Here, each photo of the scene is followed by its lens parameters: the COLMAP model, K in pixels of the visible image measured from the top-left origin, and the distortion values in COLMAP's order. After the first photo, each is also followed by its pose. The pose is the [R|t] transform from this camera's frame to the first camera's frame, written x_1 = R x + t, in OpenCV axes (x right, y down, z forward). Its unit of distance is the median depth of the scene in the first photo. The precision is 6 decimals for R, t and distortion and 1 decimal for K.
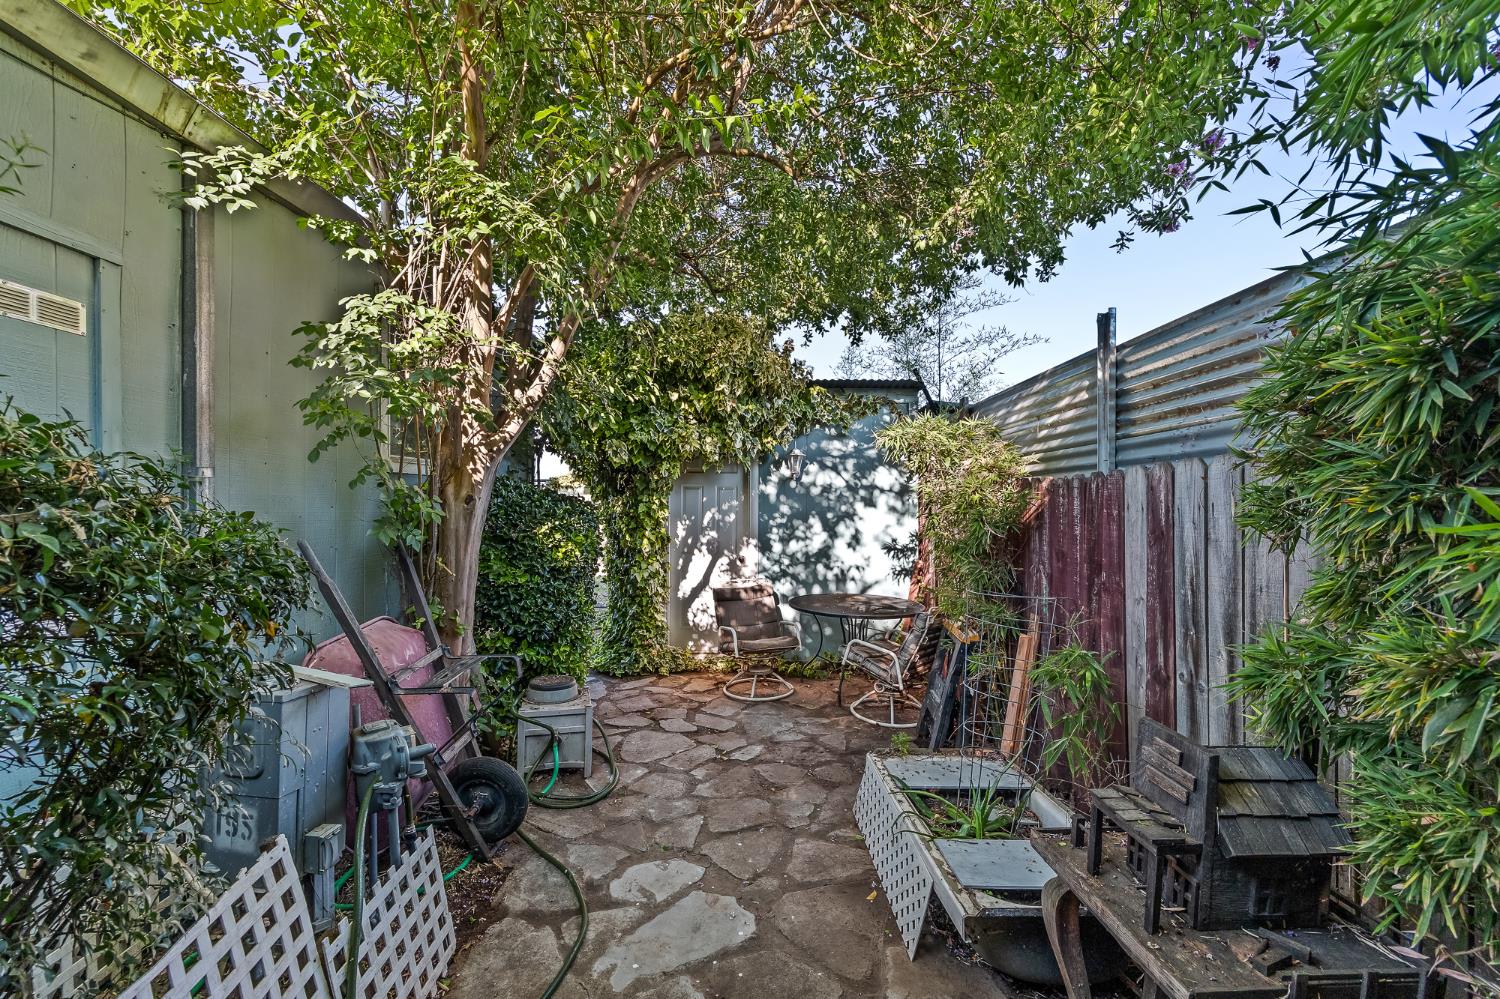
lens RADIAL K [[604.4, 0, 749.7], [0, 604.4, 503.2], [0, 0, 1]] dist [-0.000067, -0.000002]
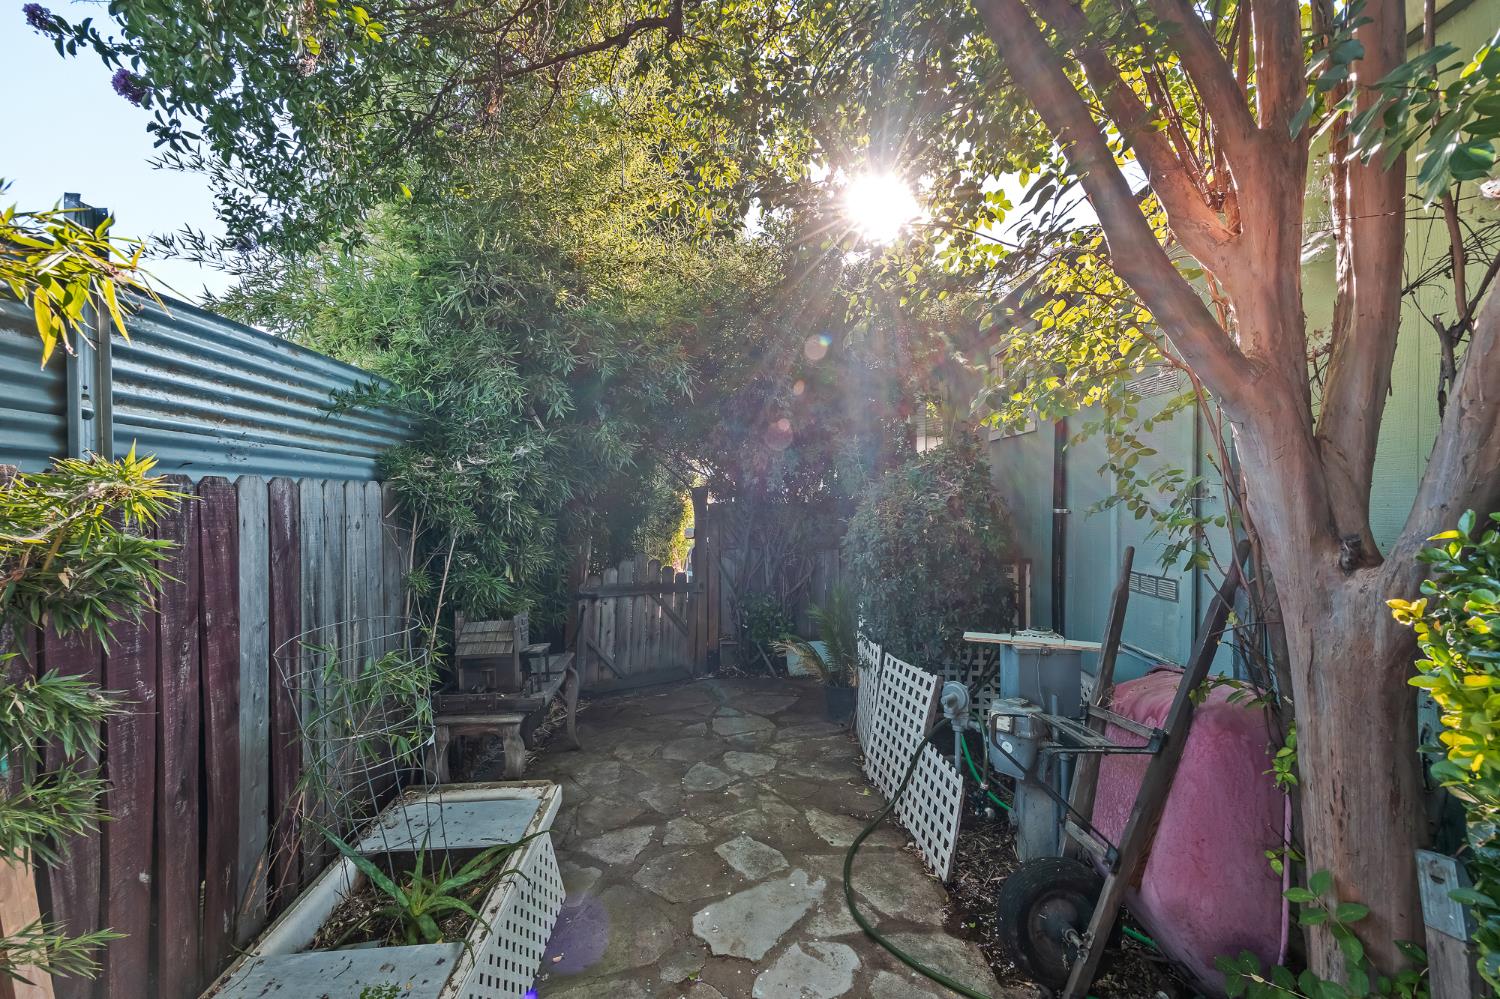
lens RADIAL K [[604.4, 0, 750.5], [0, 604.4, 507.7], [0, 0, 1]] dist [-0.000067, -0.000002]
pose [[-0.998747, 0.006890, -0.049570, -0.041299], [0.007067, 0.999969, -0.003401, -0.007604], [0.049545, -0.003747, -0.998765, 1.989854]]
